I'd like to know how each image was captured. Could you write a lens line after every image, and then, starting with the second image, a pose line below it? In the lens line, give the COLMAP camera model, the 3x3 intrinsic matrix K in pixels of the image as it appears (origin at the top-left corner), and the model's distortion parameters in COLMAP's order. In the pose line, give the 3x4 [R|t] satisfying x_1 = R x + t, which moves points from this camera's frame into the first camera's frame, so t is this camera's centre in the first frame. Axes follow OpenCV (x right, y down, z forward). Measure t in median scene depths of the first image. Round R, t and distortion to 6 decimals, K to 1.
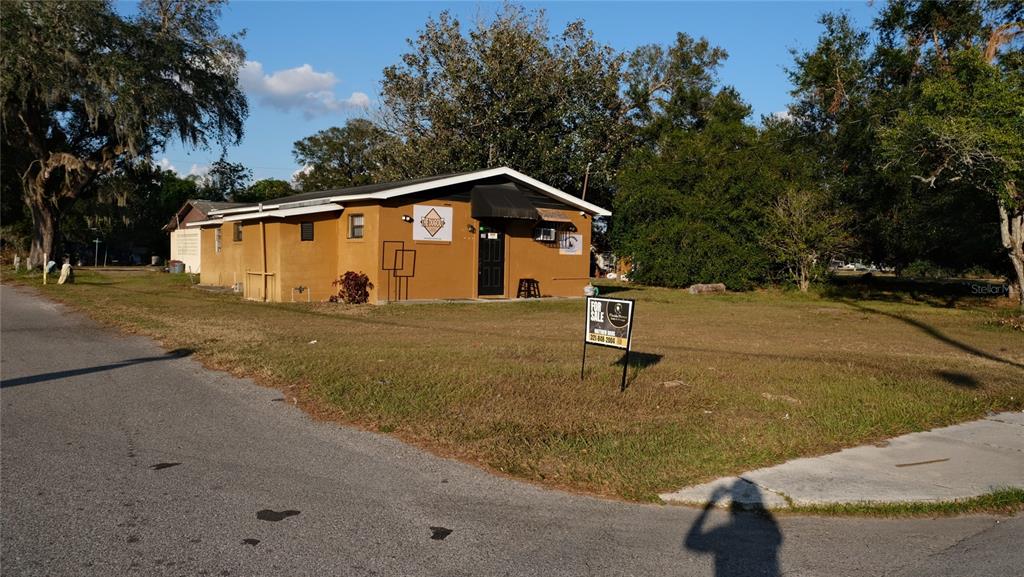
lens RADIAL K [[798.7, 0, 522.6], [0, 798.7, 278.1], [0, 0, 1]] dist [-0.022409, 0.045078]
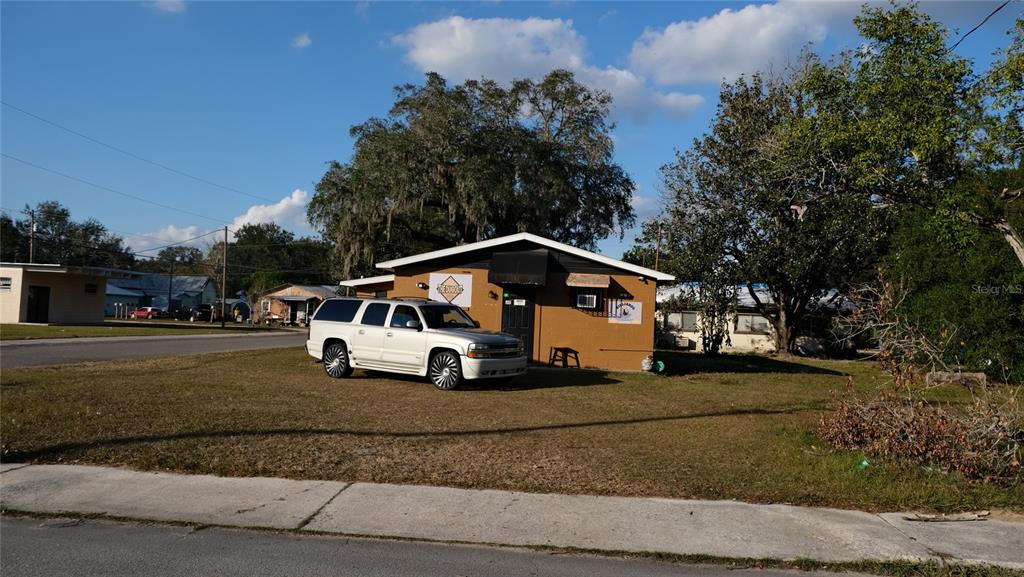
lens RADIAL K [[798.7, 0, 512.8], [0, 798.7, 292.5], [0, 0, 1]] dist [-0.022409, 0.045078]
pose [[0.735647, -0.014047, -0.677220, 0.582844], [-0.044750, 0.996593, -0.069283, 0.003723], [0.675885, 0.081273, 0.732512, 0.245421]]
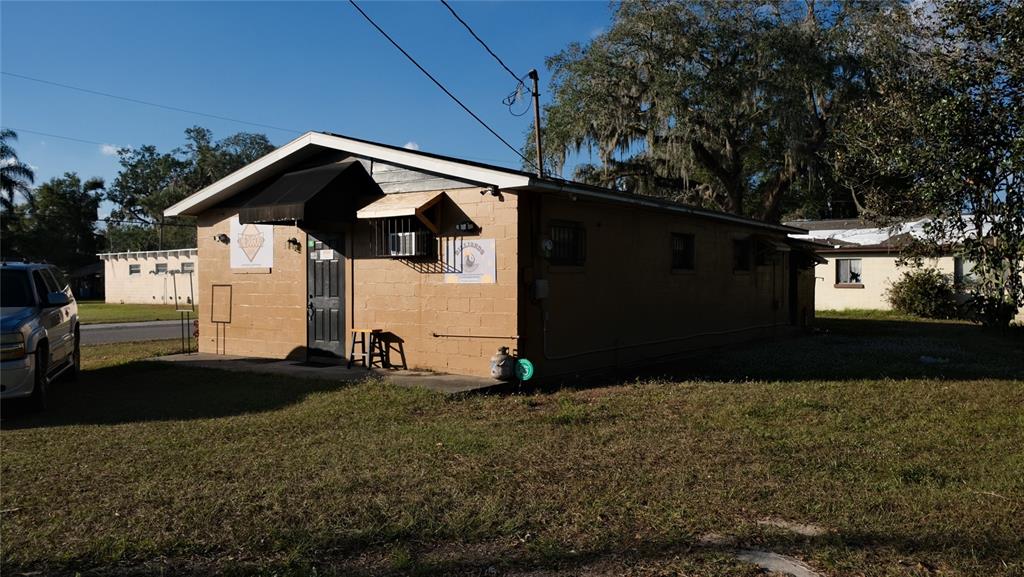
lens RADIAL K [[798.7, 0, 510.8], [0, 798.7, 290.9], [0, 0, 1]] dist [-0.022409, 0.045078]
pose [[0.288280, -0.009319, -0.957501, 0.506813], [-0.017743, 0.999729, -0.015071, -0.019007], [0.957382, 0.021333, 0.288037, 0.890547]]
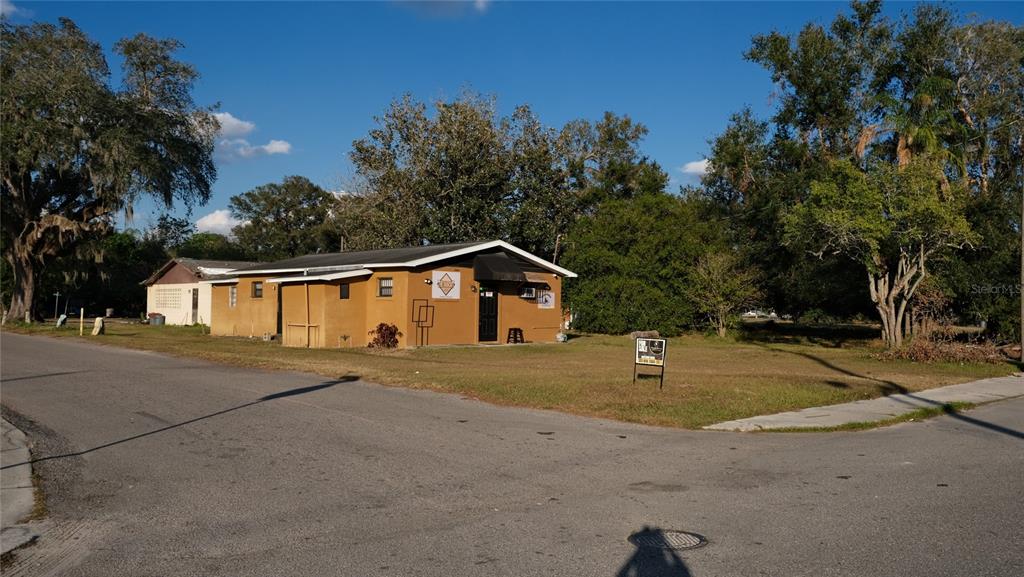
lens RADIAL K [[798.7, 0, 508.7], [0, 798.7, 279.3], [0, 0, 1]] dist [-0.022409, 0.045078]
pose [[0.995239, -0.001687, 0.097446, -0.120268], [0.007459, 0.998236, -0.058895, -0.001486], [-0.097175, 0.059342, 0.993497, -0.241628]]
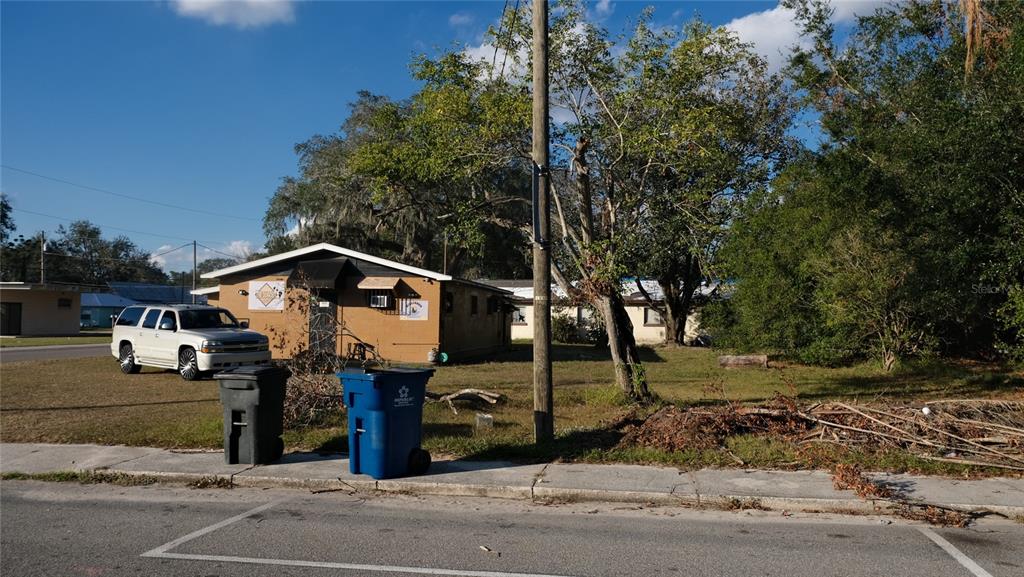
lens RADIAL K [[798.7, 0, 518.5], [0, 798.7, 284.0], [0, 0, 1]] dist [-0.022409, 0.045078]
pose [[0.692537, -0.045607, -0.719939, 0.893425], [-0.016064, 0.996777, -0.078596, 0.002375], [0.721204, 0.065996, 0.689572, 0.387322]]
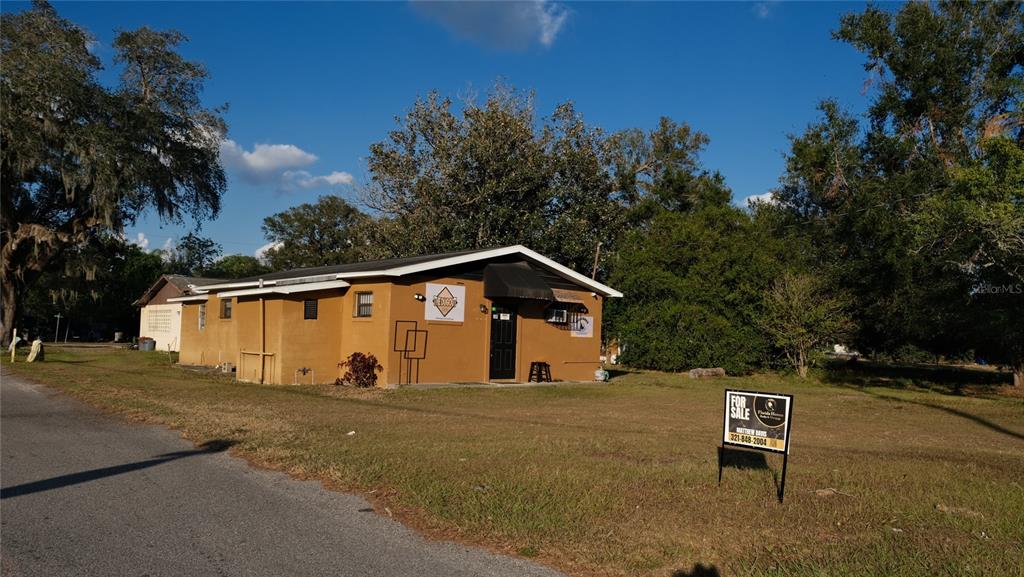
lens RADIAL K [[798.7, 0, 517.8], [0, 798.7, 292.4], [0, 0, 1]] dist [-0.022409, 0.045078]
pose [[0.998970, 0.014143, 0.043125, -0.058839], [-0.010541, 0.996523, -0.082653, -0.002742], [-0.044145, 0.082114, 0.995645, 0.042557]]
